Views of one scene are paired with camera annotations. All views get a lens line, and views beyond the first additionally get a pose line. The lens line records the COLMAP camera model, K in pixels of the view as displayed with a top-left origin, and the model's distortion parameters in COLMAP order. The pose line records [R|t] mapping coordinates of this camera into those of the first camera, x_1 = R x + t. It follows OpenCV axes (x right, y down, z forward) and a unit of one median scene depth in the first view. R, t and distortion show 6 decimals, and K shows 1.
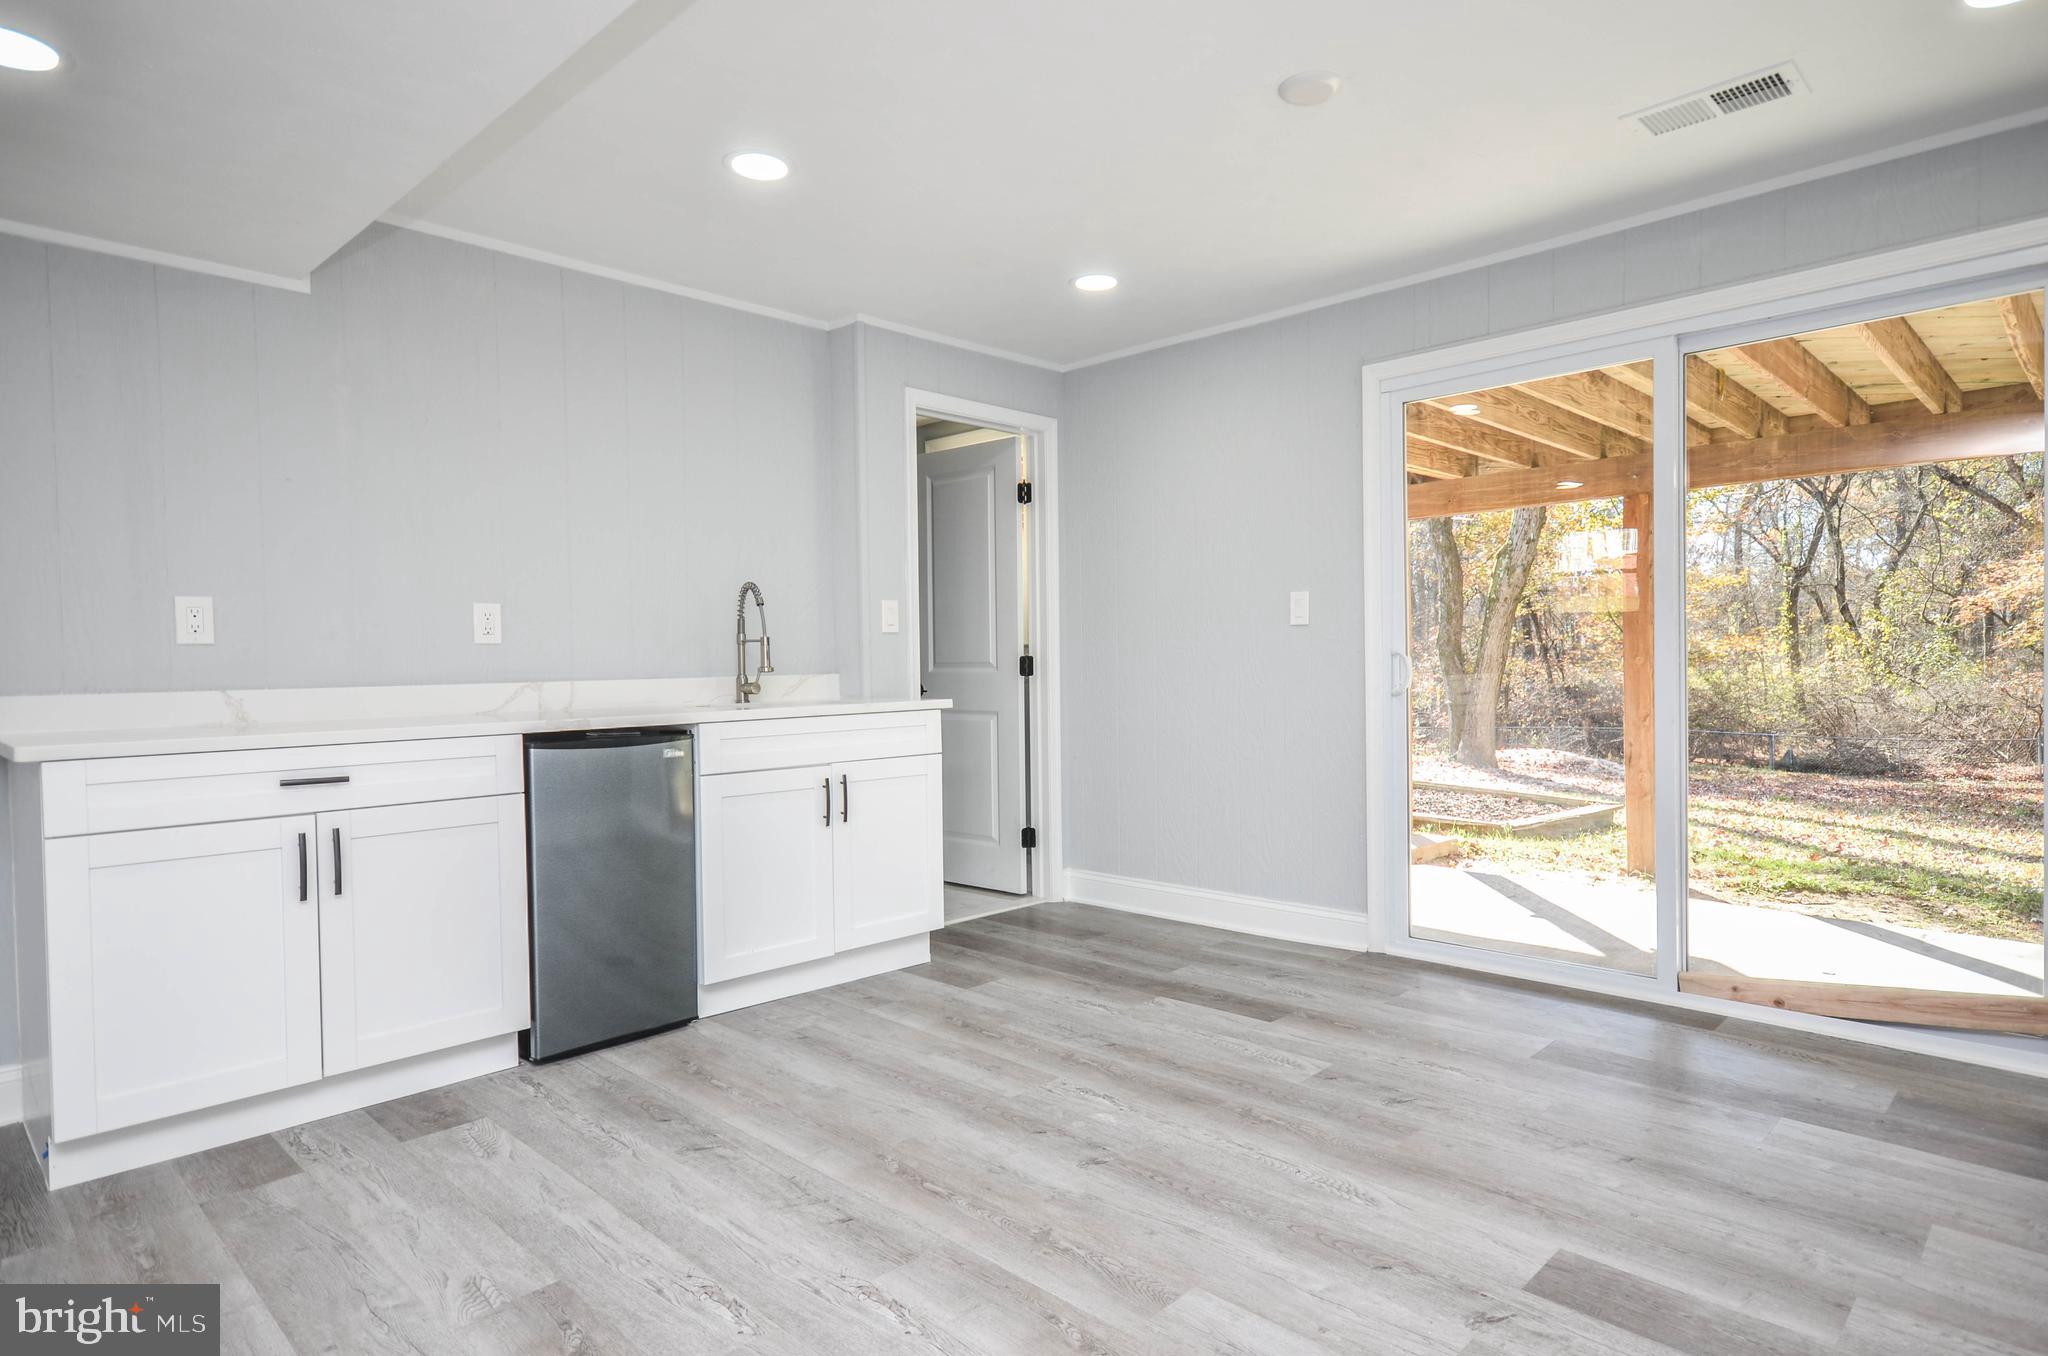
lens RADIAL K [[1135.5, 0, 1048.6], [0, 1135.5, 679.6], [0, 0, 1]] dist [0.005724, 0.013496]
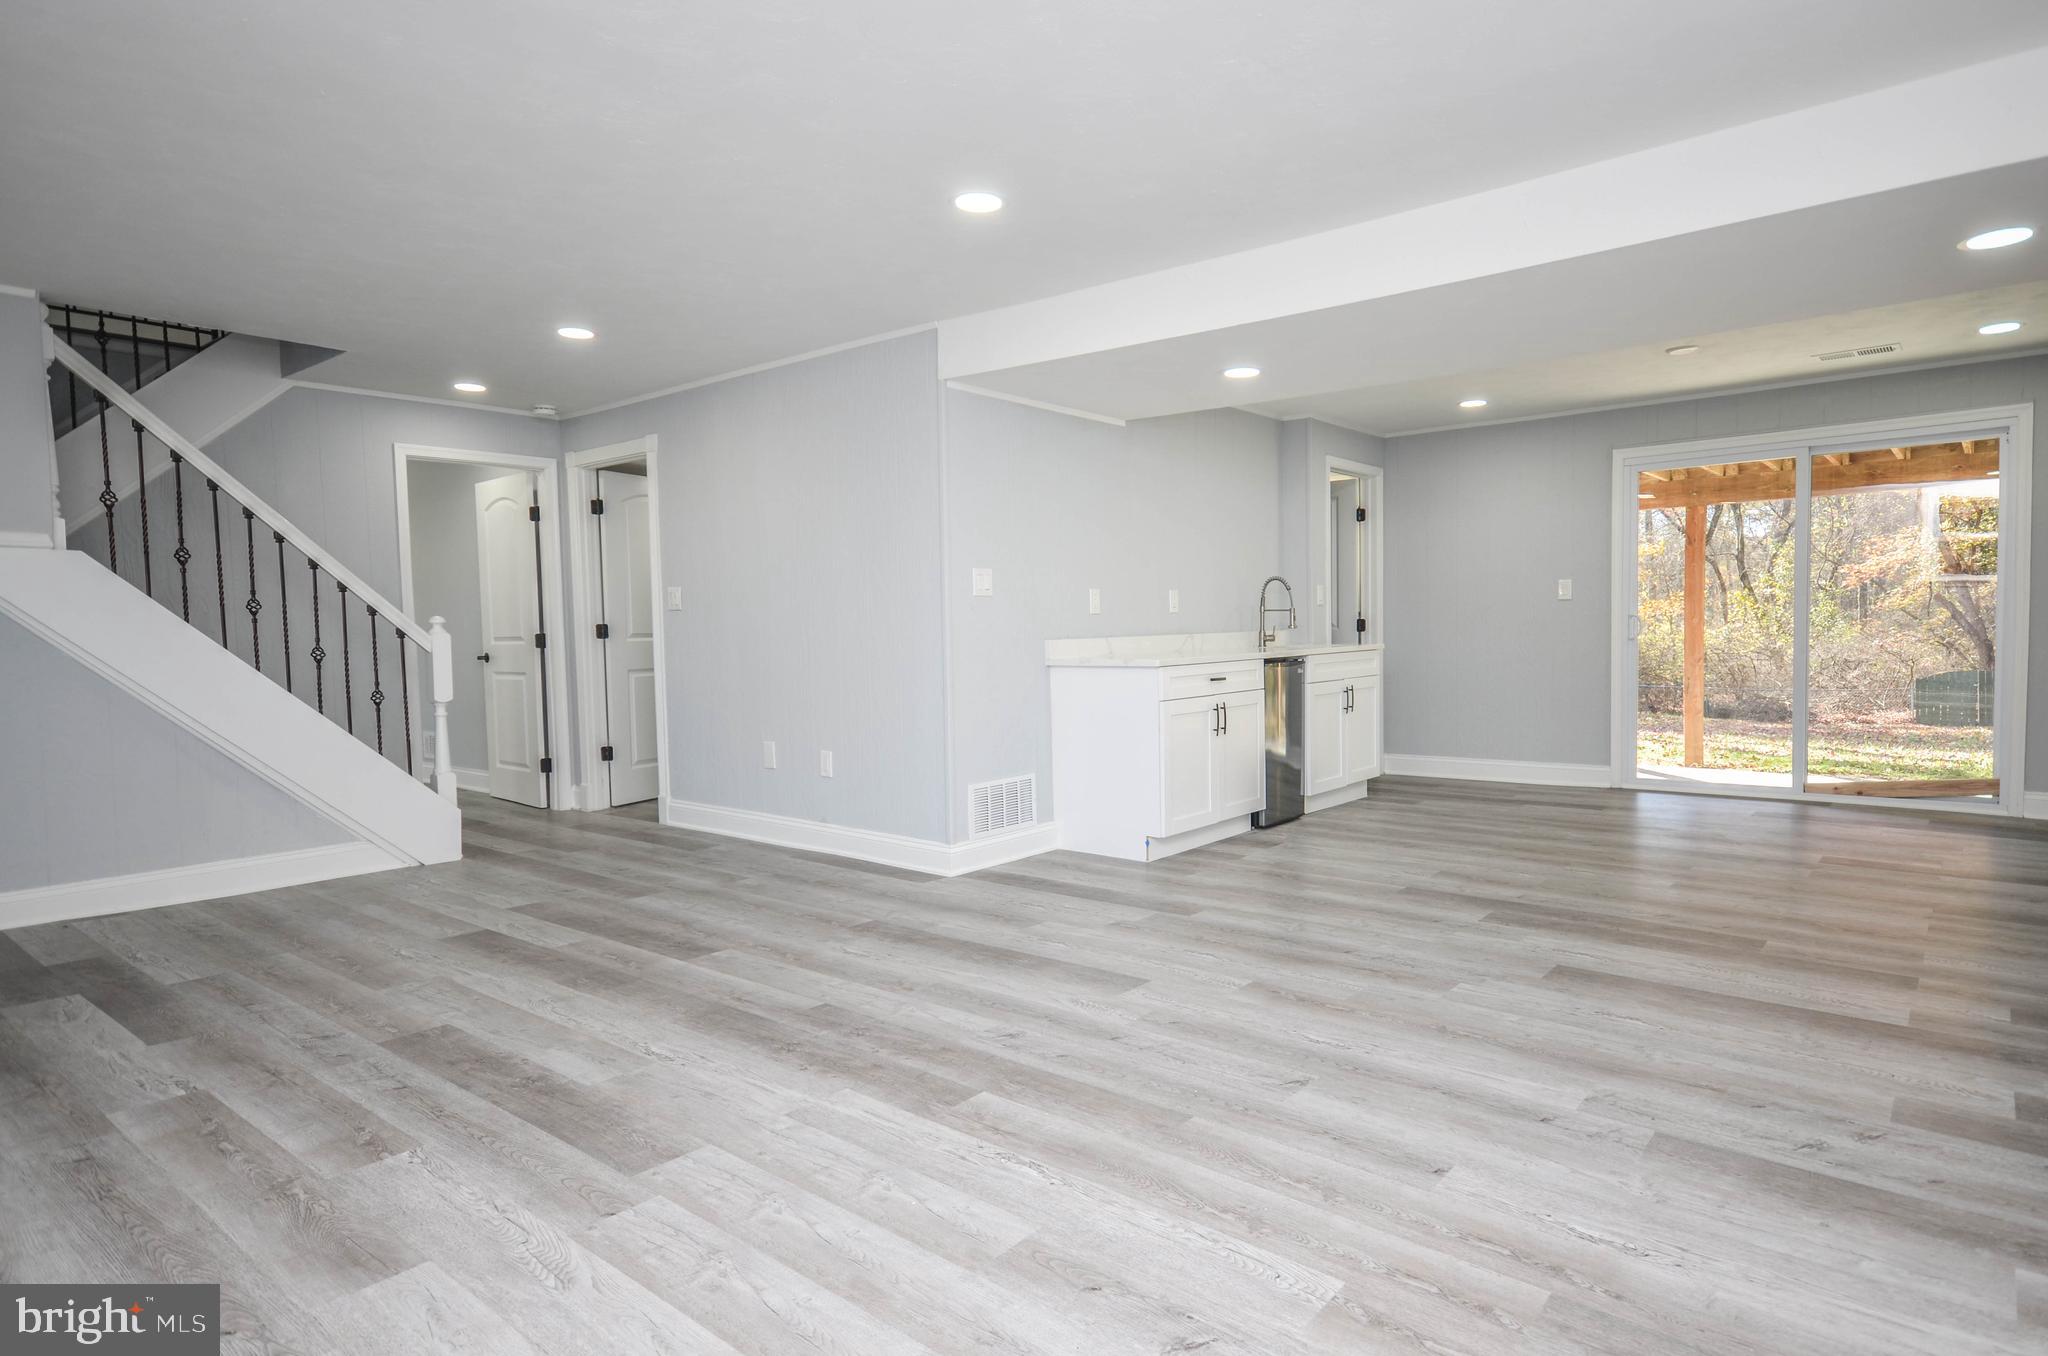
lens RADIAL K [[1135.5, 0, 1048.6], [0, 1135.5, 679.6], [0, 0, 1]] dist [0.005724, 0.013496]
pose [[0.997132, -0.009976, 0.075028, -0.869422], [0.007821, 0.999550, 0.028960, 0.021101], [-0.075283, -0.028290, 0.996761, -0.818604]]
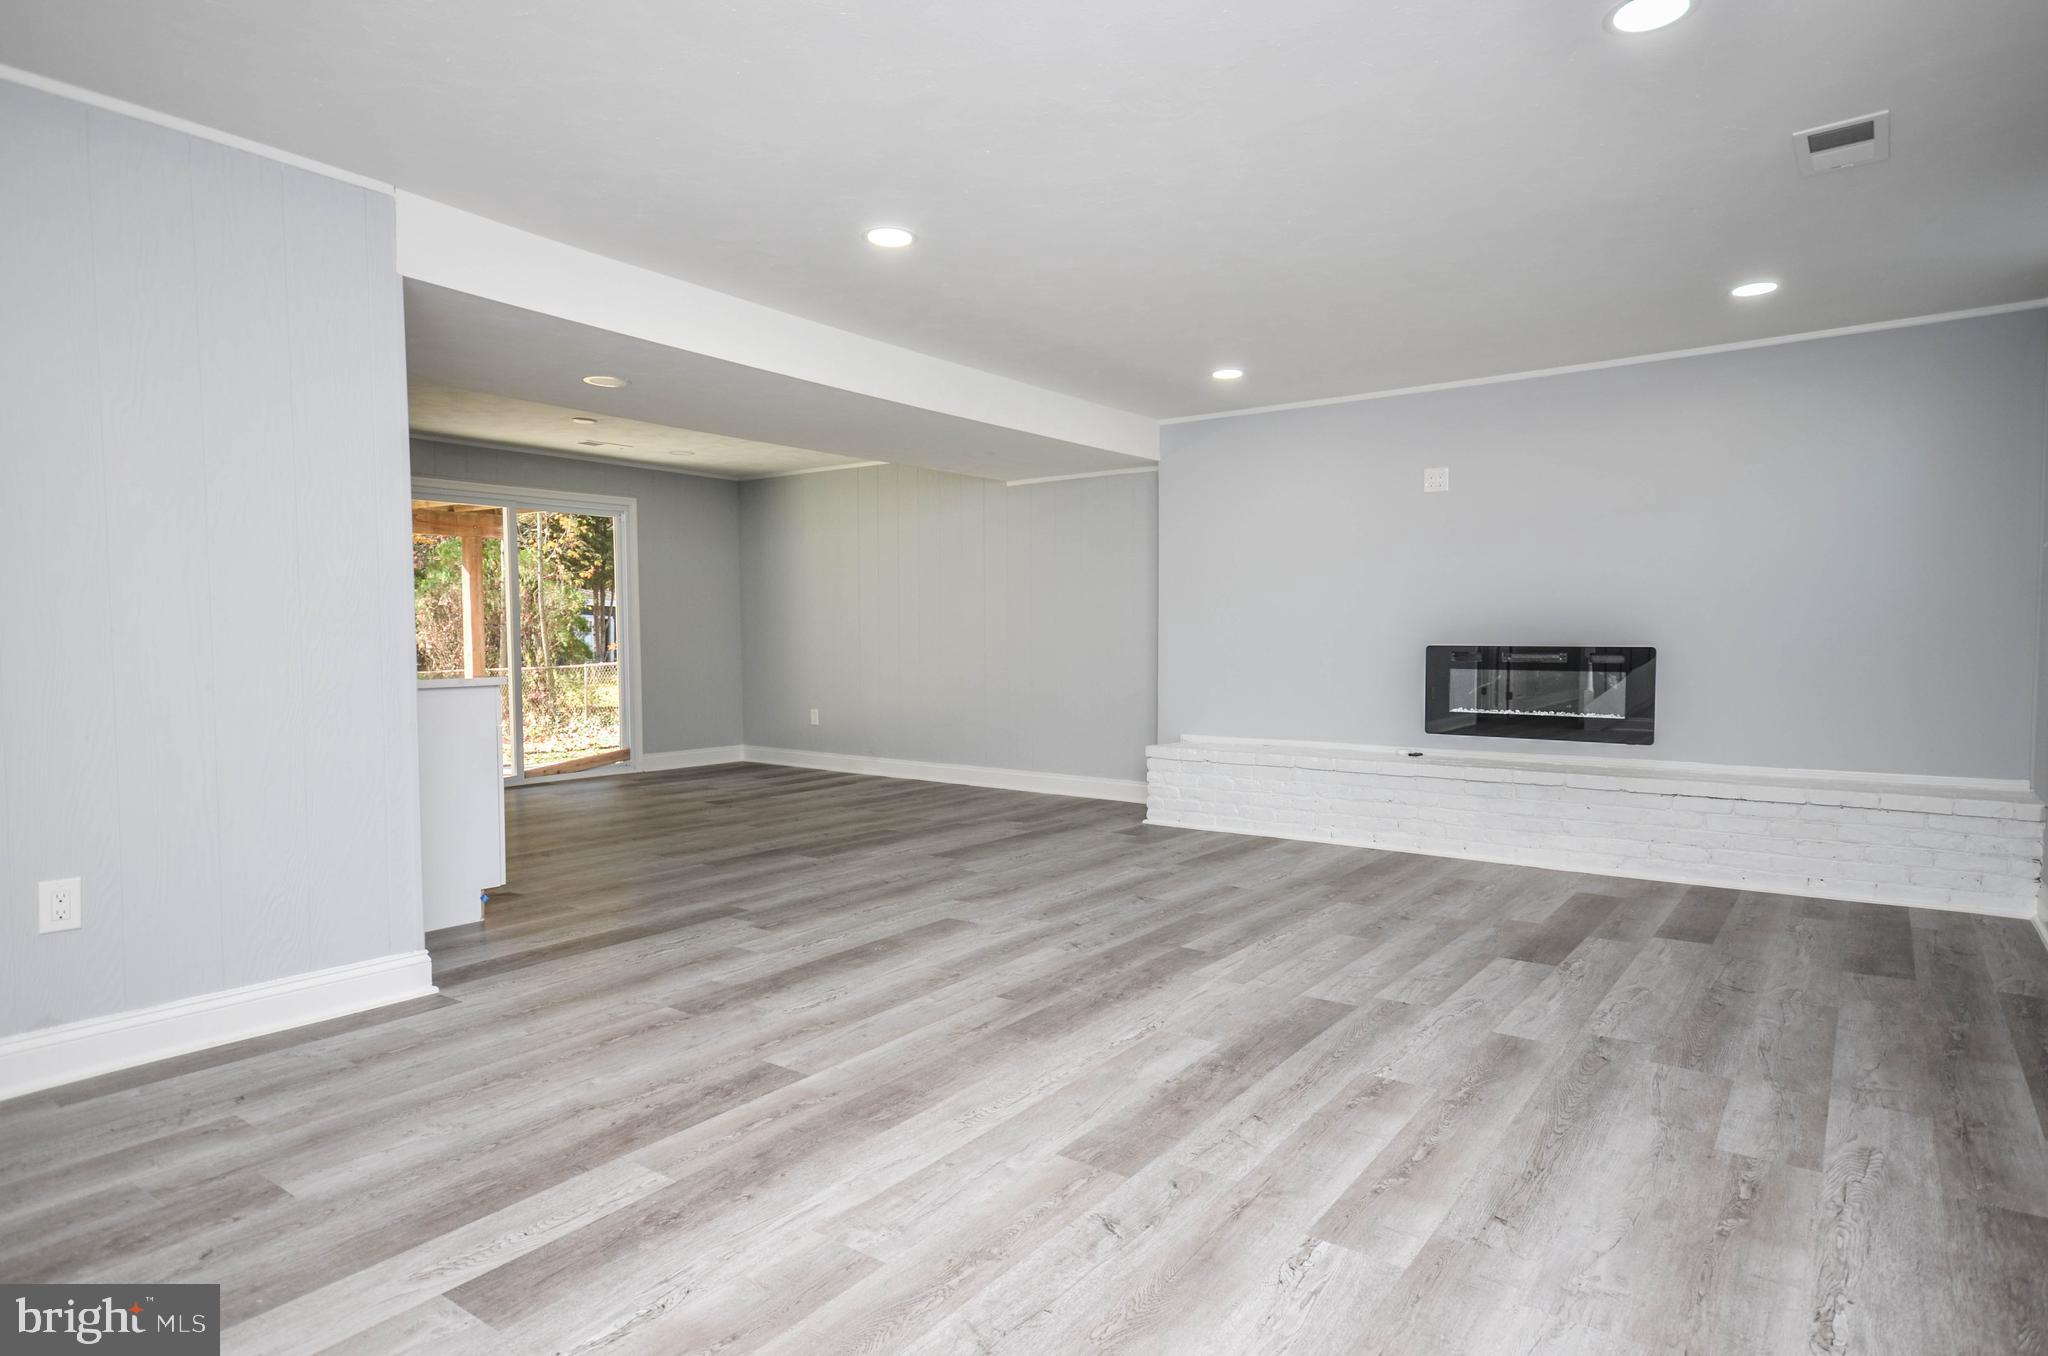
lens RADIAL K [[1135.5, 0, 1048.6], [0, 1135.5, 679.6], [0, 0, 1]] dist [0.005724, 0.013496]
pose [[-0.134615, -0.030738, 0.990421, -1.983670], [0.021761, 0.999186, 0.033967, 0.012058], [-0.990659, 0.026125, -0.133837, 0.240845]]
